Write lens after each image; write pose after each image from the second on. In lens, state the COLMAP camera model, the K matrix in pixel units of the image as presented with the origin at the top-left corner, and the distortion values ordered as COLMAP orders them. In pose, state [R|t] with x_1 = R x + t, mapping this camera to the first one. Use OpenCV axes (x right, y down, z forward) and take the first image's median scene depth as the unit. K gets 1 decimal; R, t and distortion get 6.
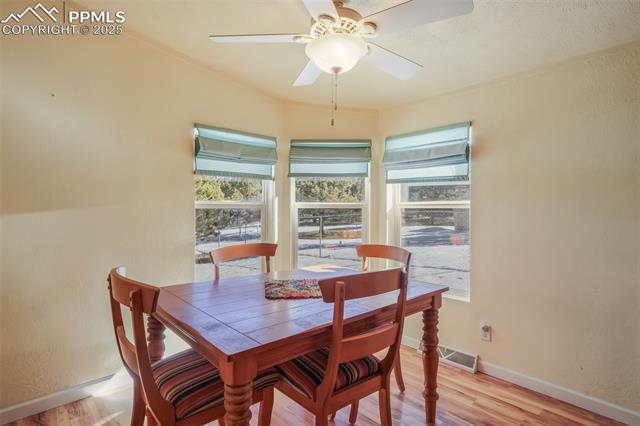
lens RADIAL K [[336.9, 0, 320.0], [0, 336.9, 211.9], [0, 0, 1]] dist [-0.000056, -0.000002]
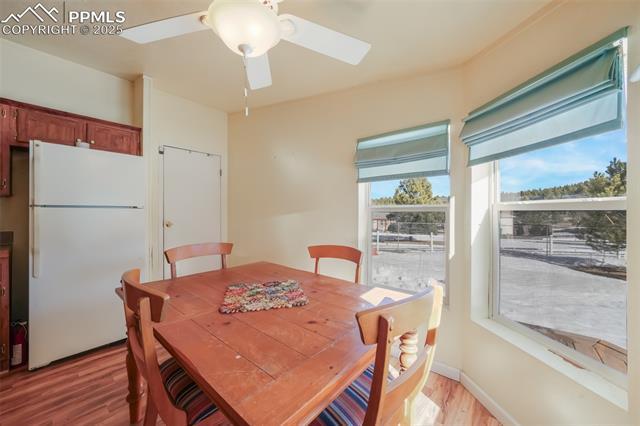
lens RADIAL K [[240.3, 0, 320.0], [0, 240.3, 213.5], [0, 0, 1]] dist [-0.008063, 0.000039]
pose [[0.138949, -0.001278, -0.990299, 0.393019], [-0.000915, 0.999999, -0.001419, -0.001877], [0.990299, 0.001104, 0.138947, 0.654736]]
